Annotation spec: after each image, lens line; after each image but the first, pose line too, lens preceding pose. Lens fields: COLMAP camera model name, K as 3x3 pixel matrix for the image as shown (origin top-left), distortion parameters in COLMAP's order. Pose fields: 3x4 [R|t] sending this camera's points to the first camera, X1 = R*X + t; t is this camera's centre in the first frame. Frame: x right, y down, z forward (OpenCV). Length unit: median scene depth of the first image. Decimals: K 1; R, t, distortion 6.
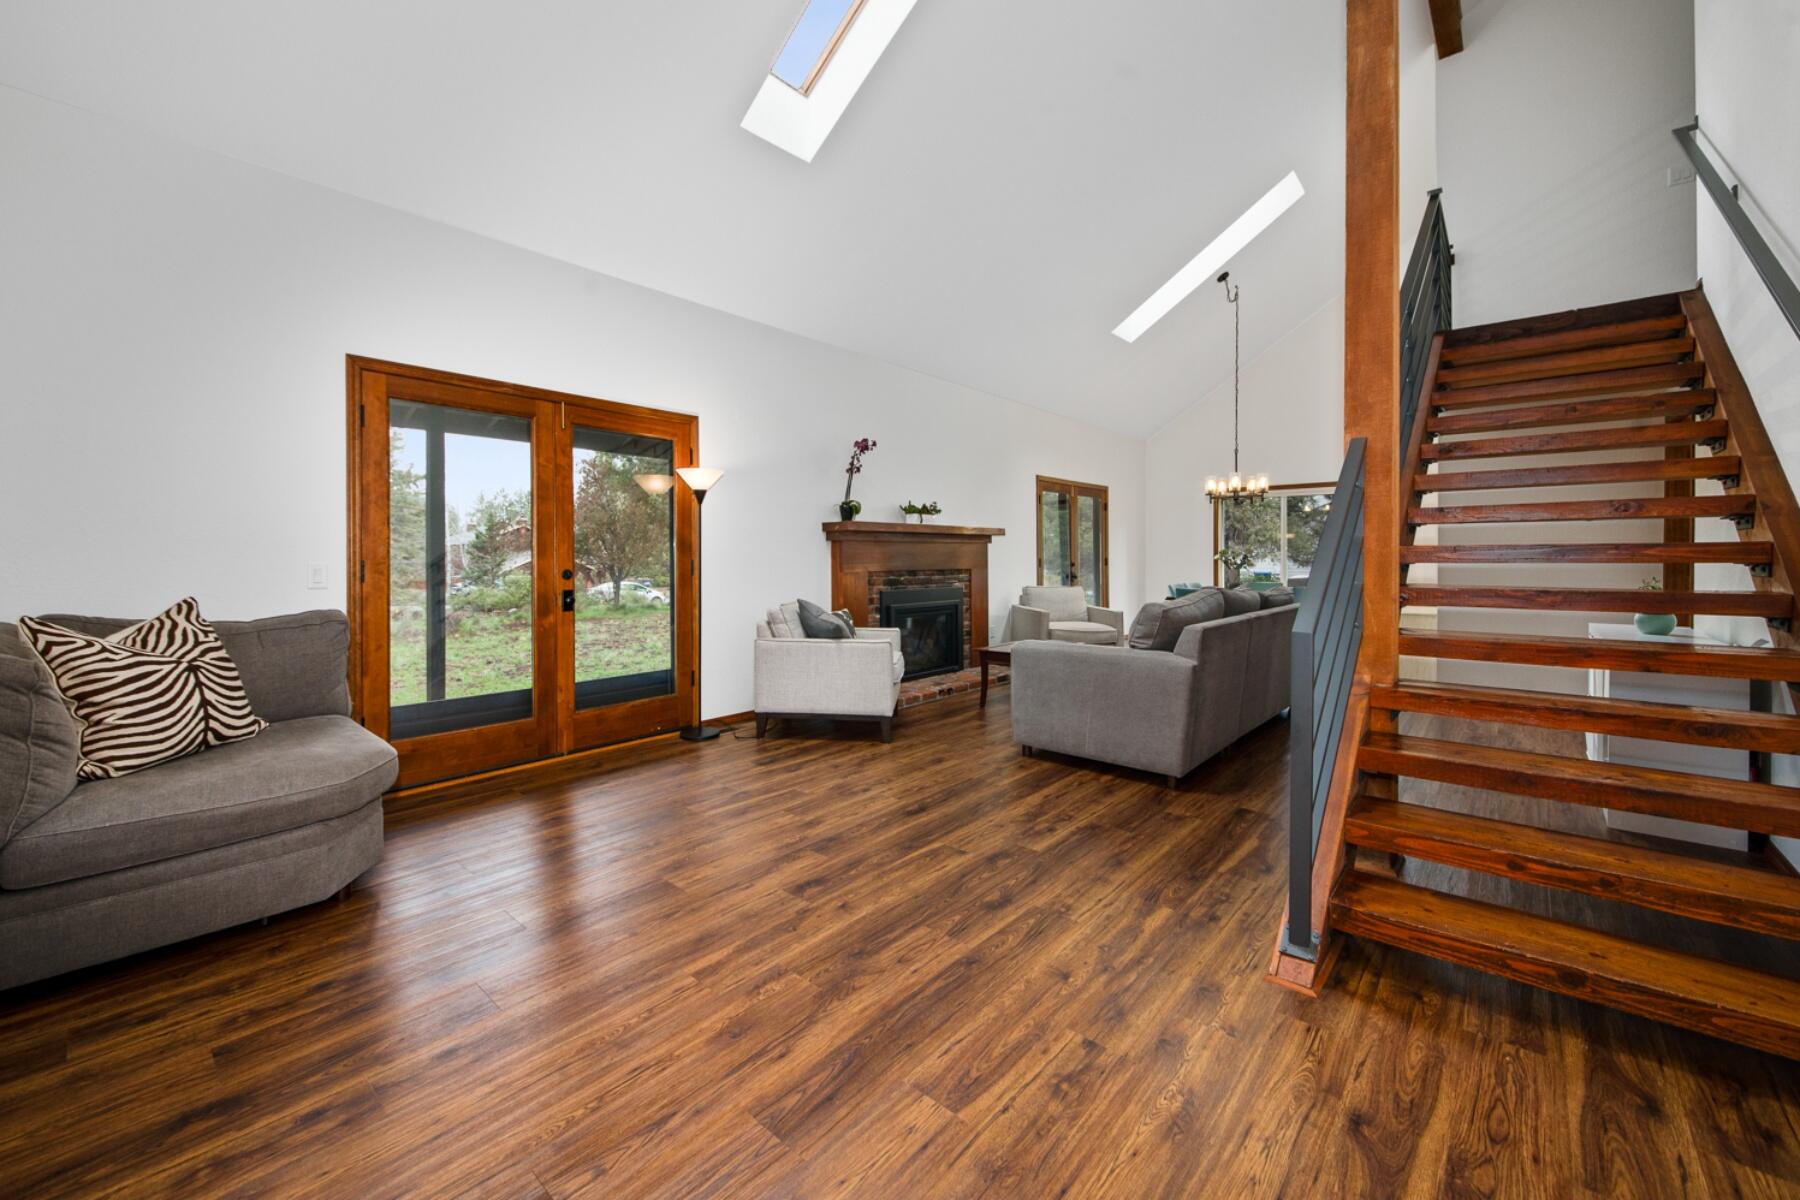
lens RADIAL K [[729.7, 0, 818.3], [0, 729.7, 559.1], [0, 0, 1]] dist [0.029455, -0.019186]
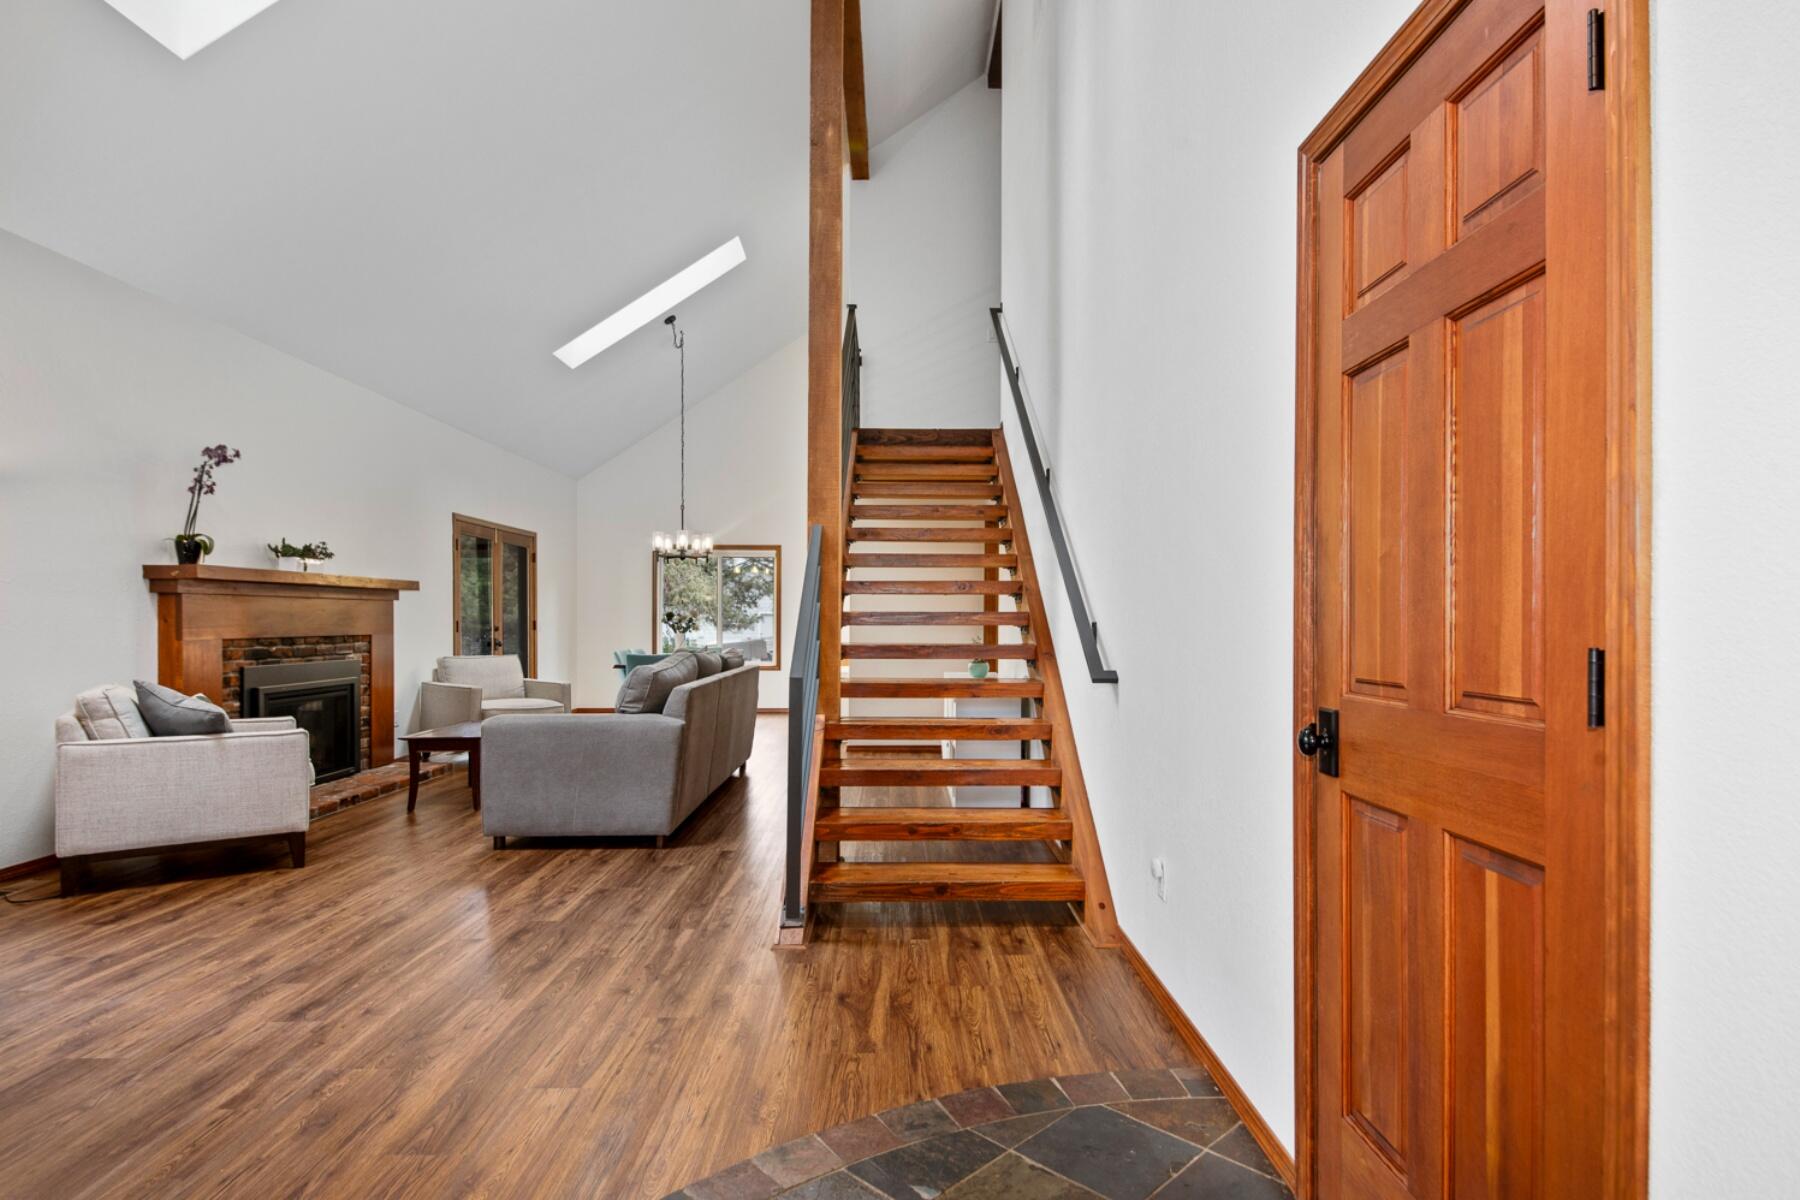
lens RADIAL K [[923.9, 0, 900.0], [0, 923.9, 600.0], [0, 0, 1]] dist [-0.000354, -0.001128]
pose [[0.721946, 0.019149, 0.691684, -0.191247], [-0.001924, 0.999669, -0.025666, 0.003169], [-0.691946, 0.017199, 0.721744, -0.172581]]
